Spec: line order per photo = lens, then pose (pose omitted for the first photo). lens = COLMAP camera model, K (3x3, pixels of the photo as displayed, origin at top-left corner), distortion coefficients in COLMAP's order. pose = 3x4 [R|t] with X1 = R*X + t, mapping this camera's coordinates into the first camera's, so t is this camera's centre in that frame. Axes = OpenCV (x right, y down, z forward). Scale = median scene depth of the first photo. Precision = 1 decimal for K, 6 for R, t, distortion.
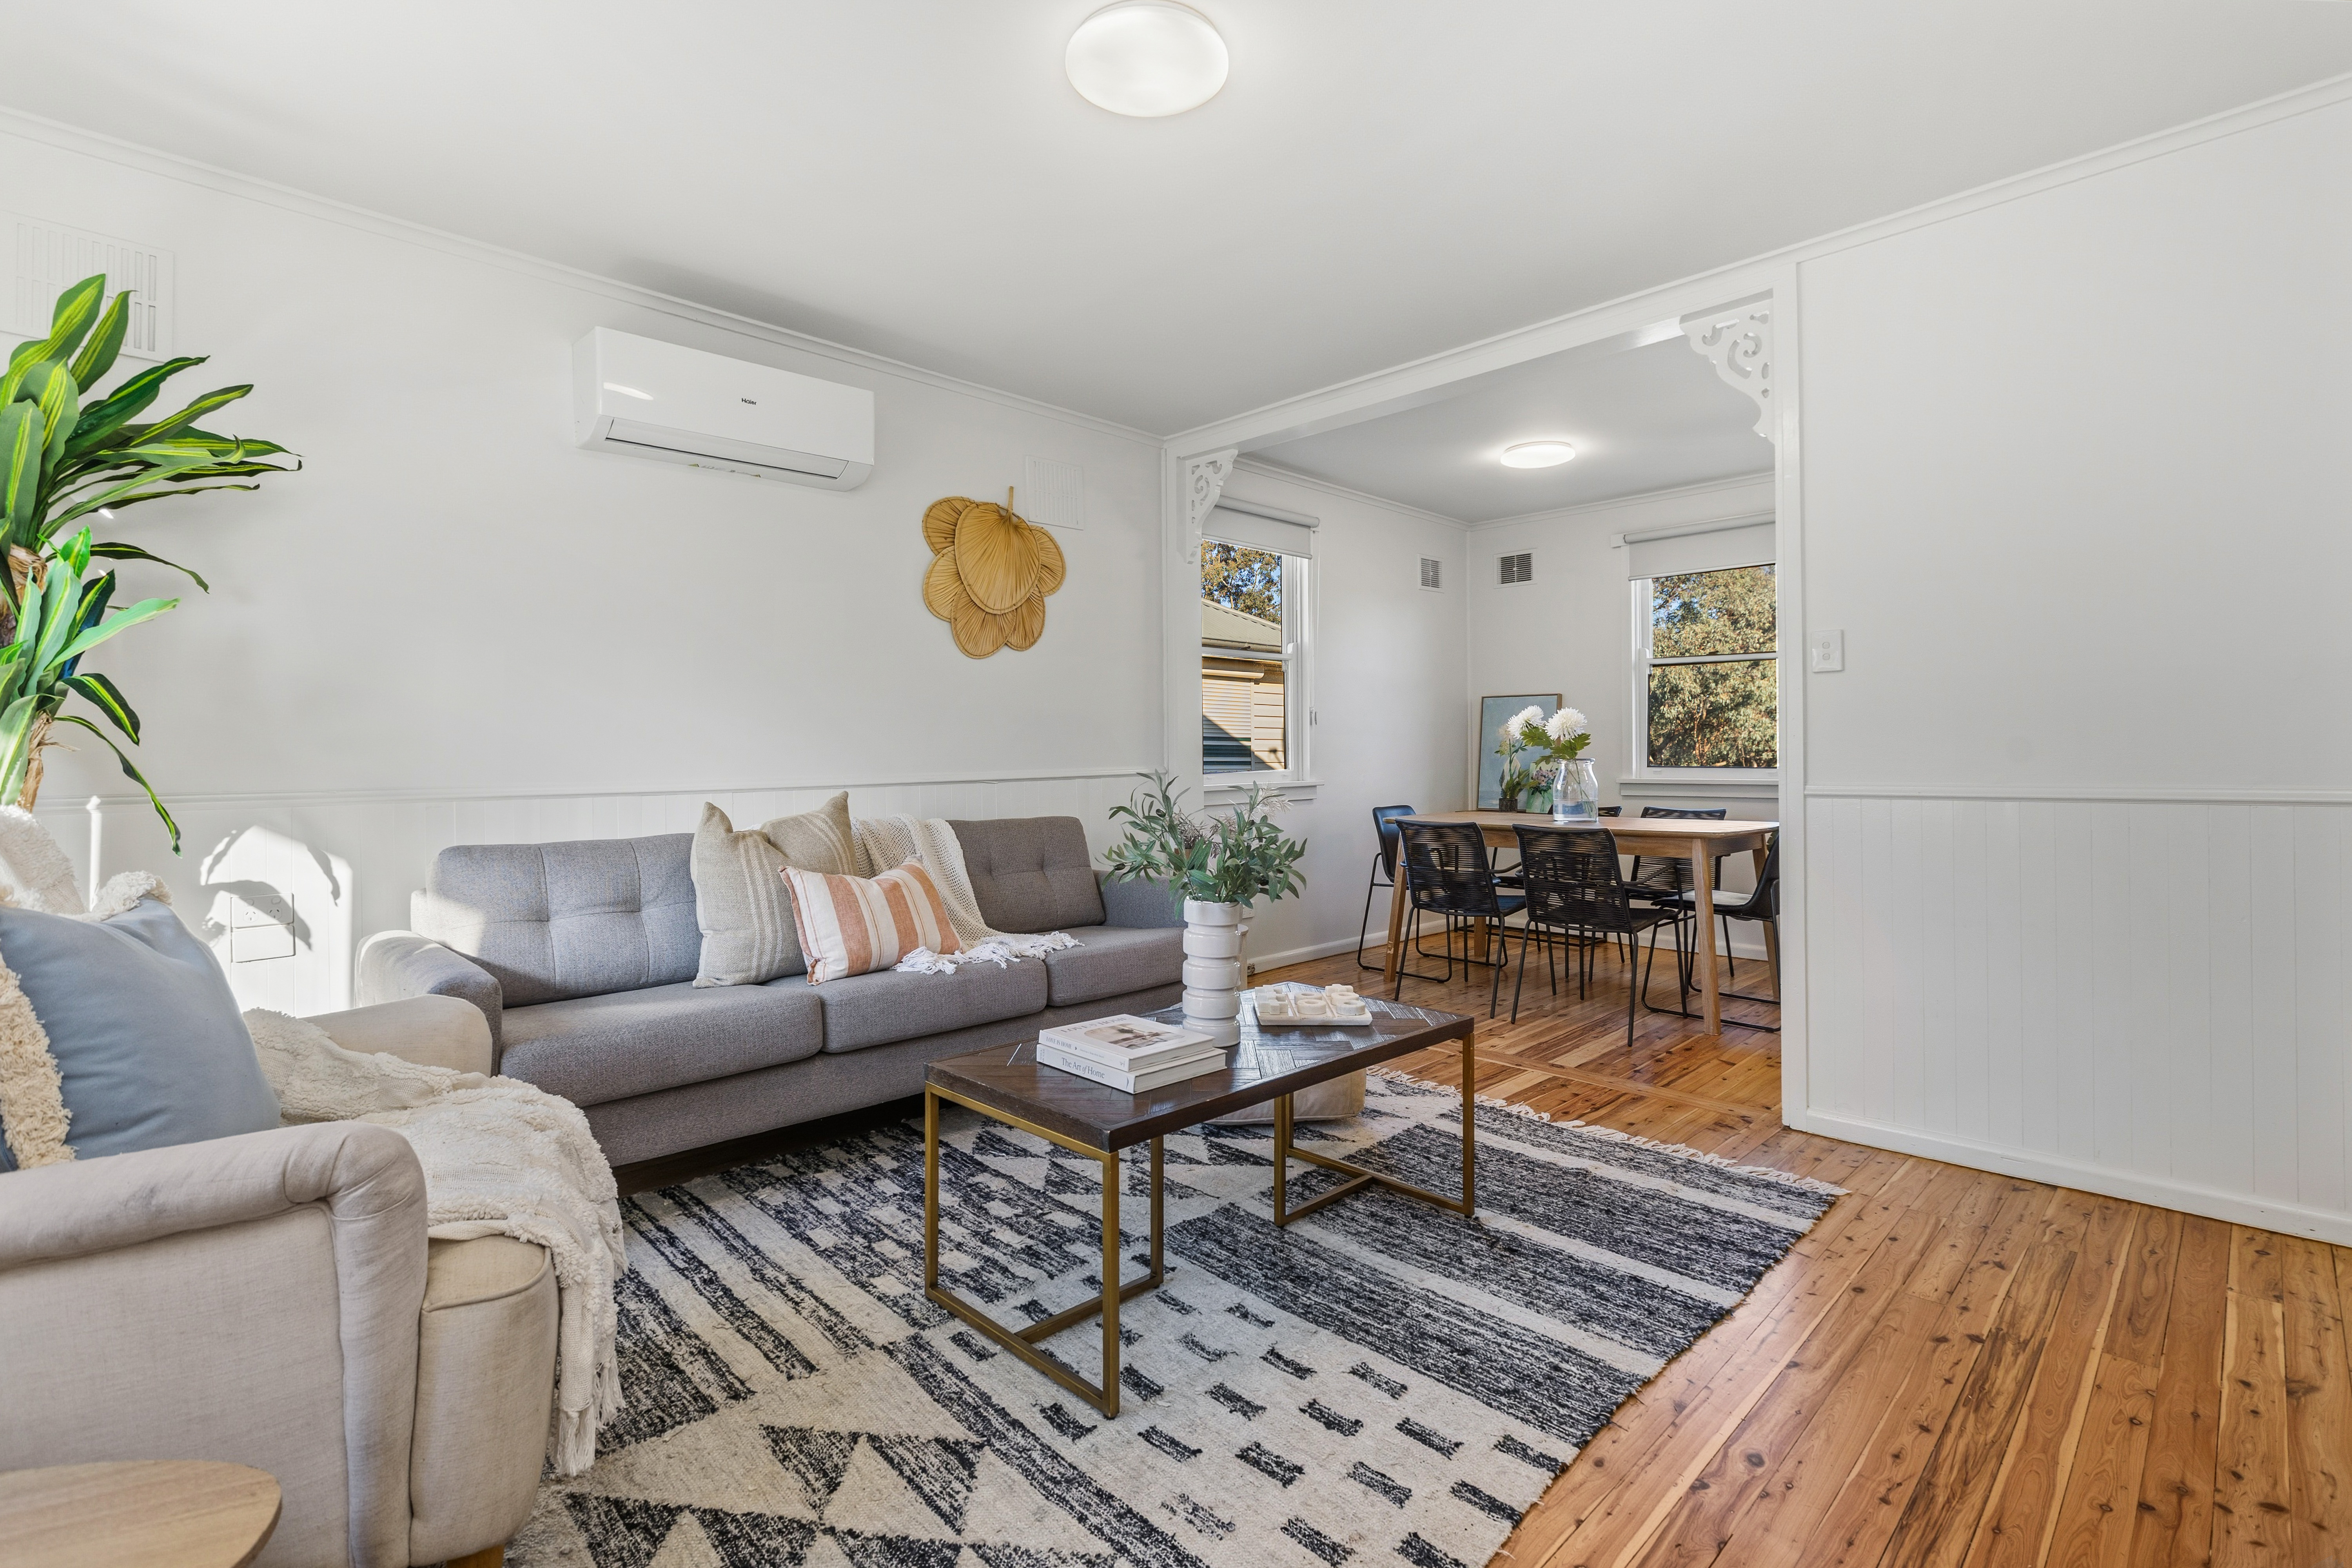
lens RADIAL K [[1077.4, 0, 1162.9], [0, 1077.4, 762.0], [0, 0, 1]] dist [0.000429, -0.000716]
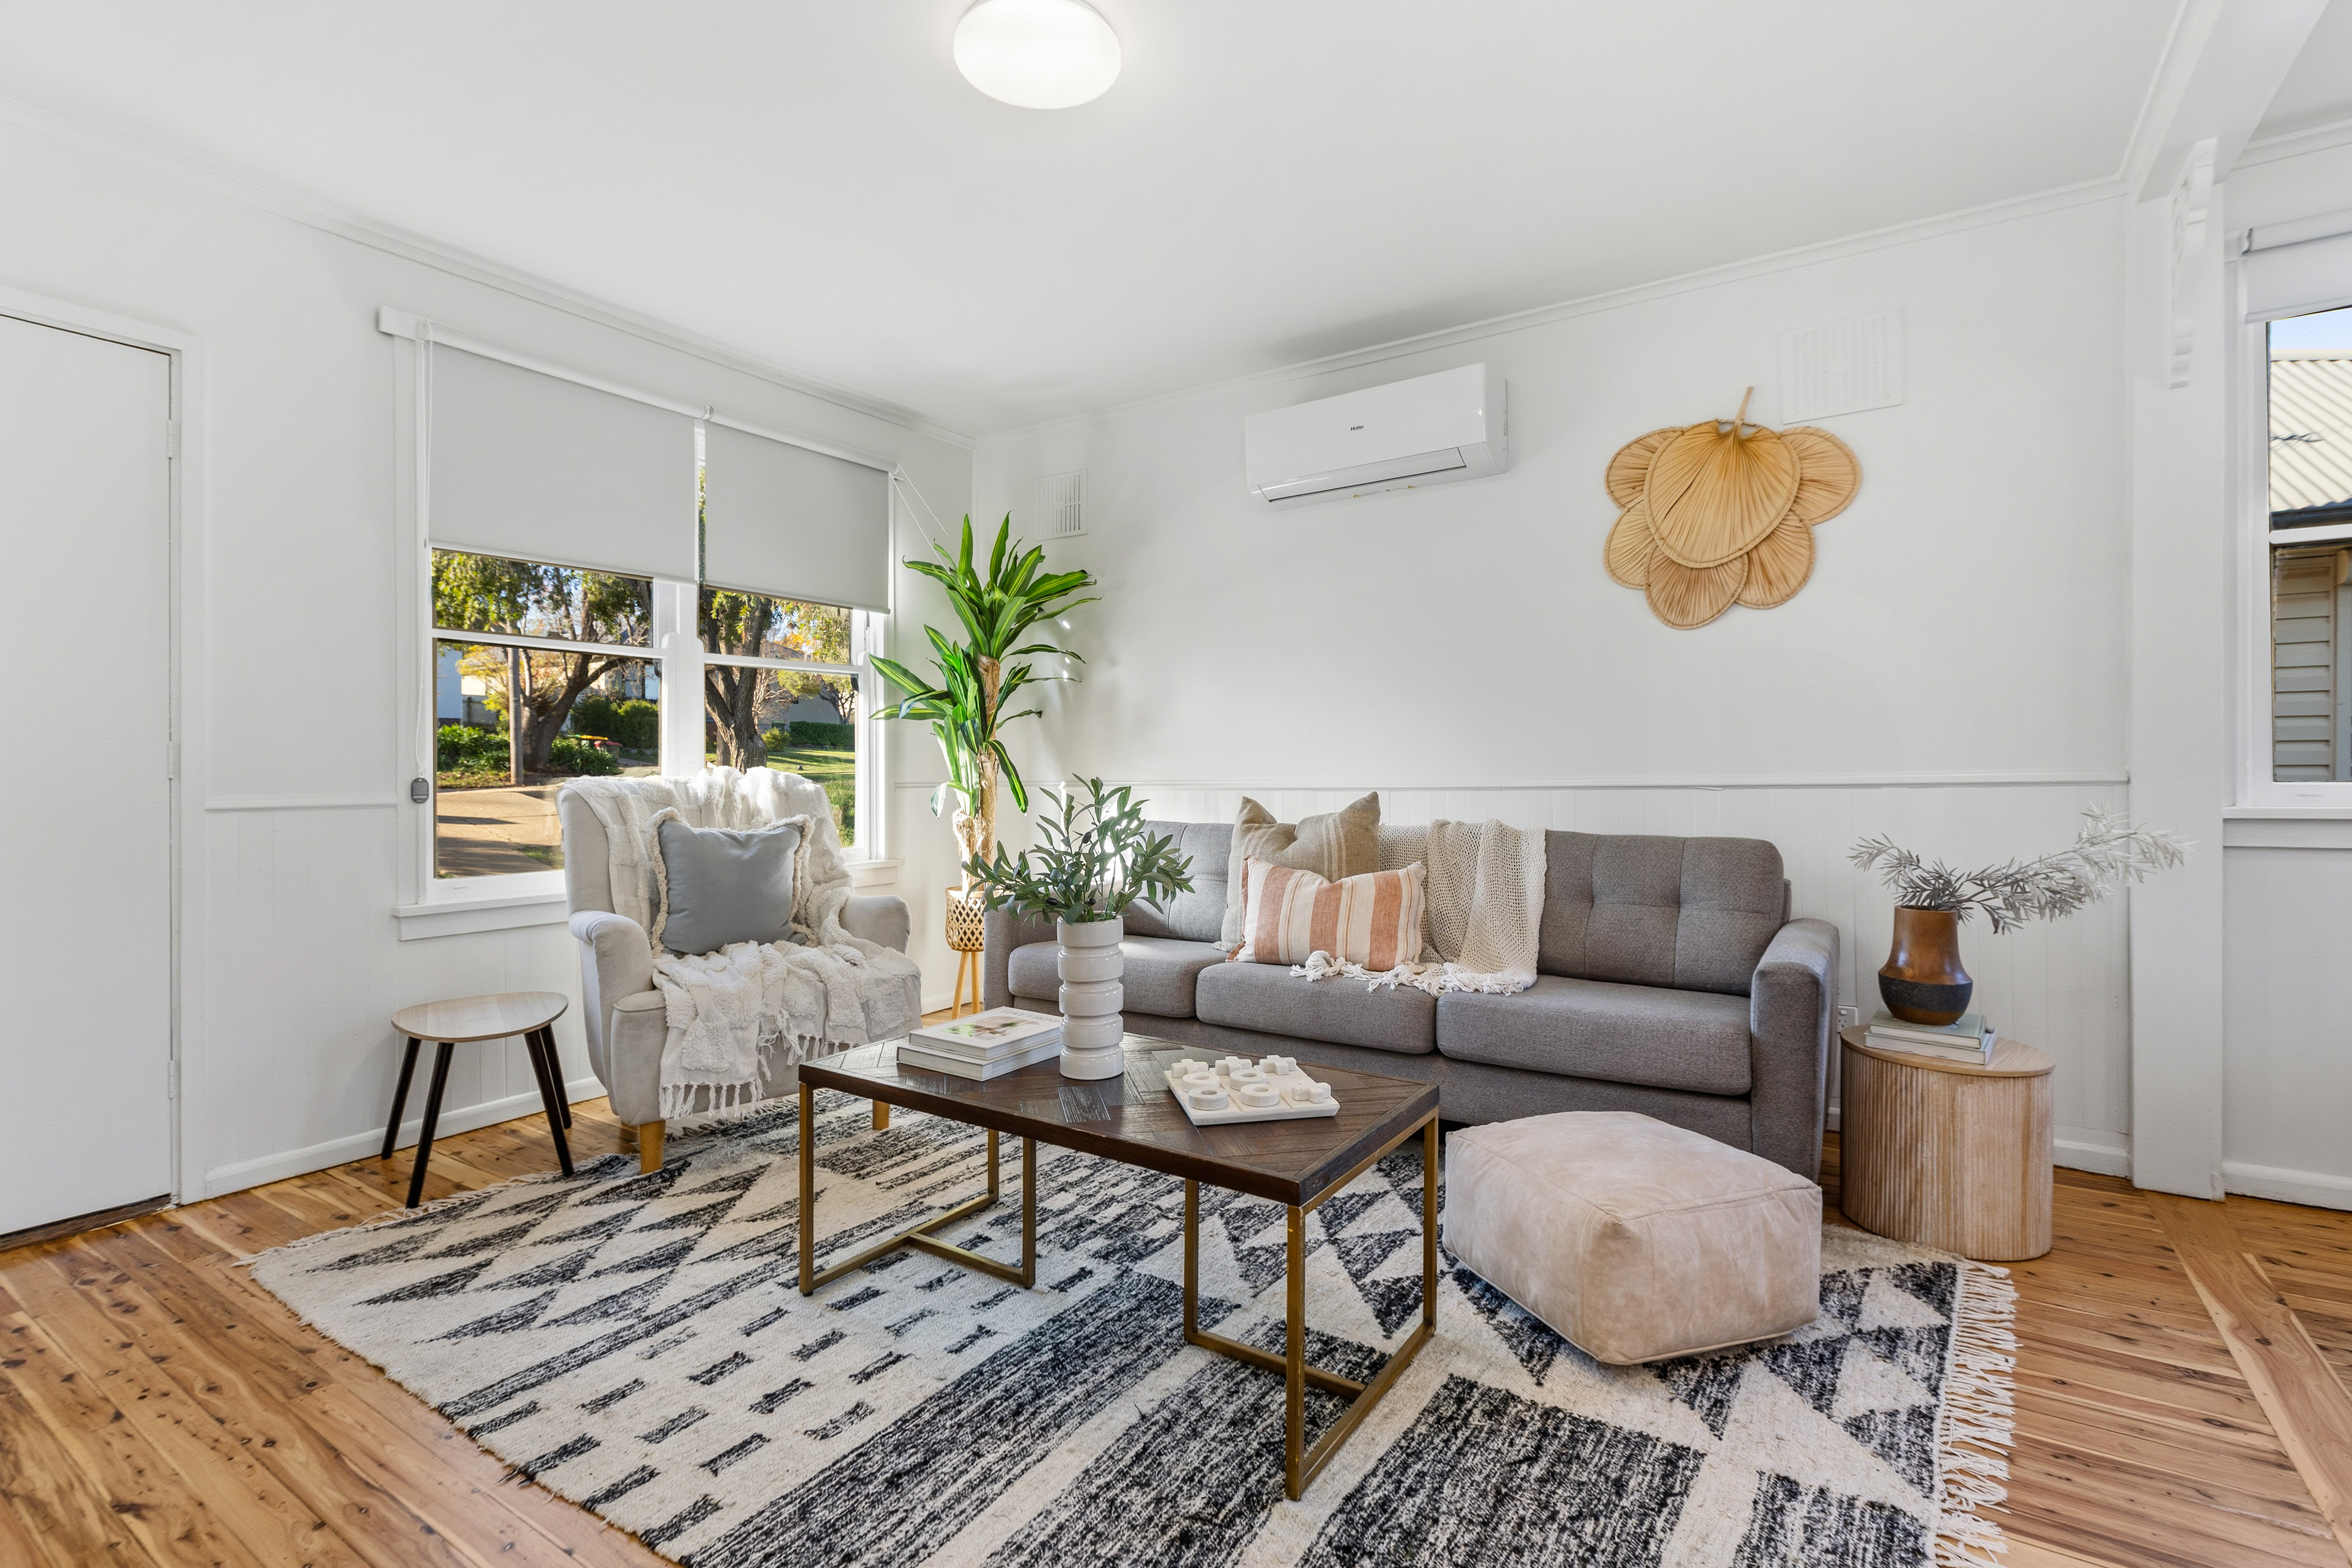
lens RADIAL K [[1077.4, 0, 1166.3], [0, 1077.4, 785.2], [0, 0, 1]] dist [0.000429, -0.000716]
pose [[0.215960, 0.018760, -0.976222, 0.942966], [0.002374, 0.999802, 0.019738, -0.000114], [0.976399, -0.006580, 0.215873, 0.867980]]
